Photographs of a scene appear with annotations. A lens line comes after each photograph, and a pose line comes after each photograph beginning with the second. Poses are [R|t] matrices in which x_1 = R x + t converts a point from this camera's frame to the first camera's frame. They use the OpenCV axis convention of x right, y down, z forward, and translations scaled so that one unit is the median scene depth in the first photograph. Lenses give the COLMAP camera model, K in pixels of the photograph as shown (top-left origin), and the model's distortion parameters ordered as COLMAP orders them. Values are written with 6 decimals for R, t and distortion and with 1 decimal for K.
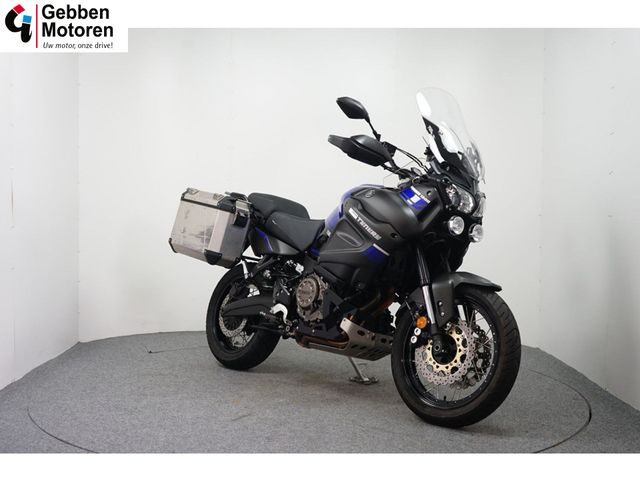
lens RADIAL K [[803.2, 0, 317.6], [0, 803.2, 236.3], [0, 0, 1]] dist [0.098849, 0.000000]
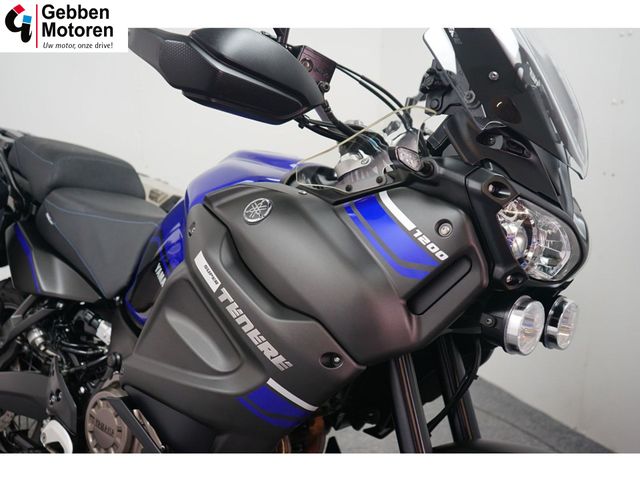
lens RADIAL K [[675.4, 0, 320.2], [0, 675.4, 239.1], [0, 0, 1]] dist [0.018202, 0.000000]
pose [[0.992672, -0.020840, 0.119026, 0.058617], [-0.004931, 0.977209, 0.212220, -0.102404], [-0.120737, -0.211252, 0.969946, 0.736721]]
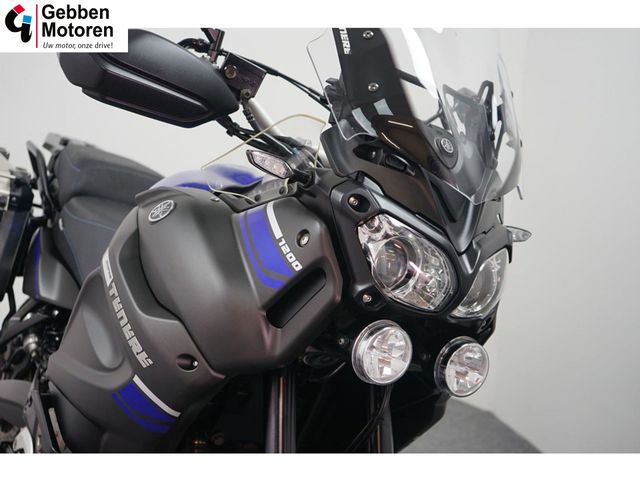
lens RADIAL K [[885.8, 0, 321.8], [0, 885.8, 240.9], [0, 0, 1]] dist [0.018855, 0.000000]
pose [[0.982076, 0.081804, -0.169806, 0.197872], [-0.059856, 0.989630, 0.130577, -0.094249], [0.178727, -0.118073, 0.976788, 0.663617]]
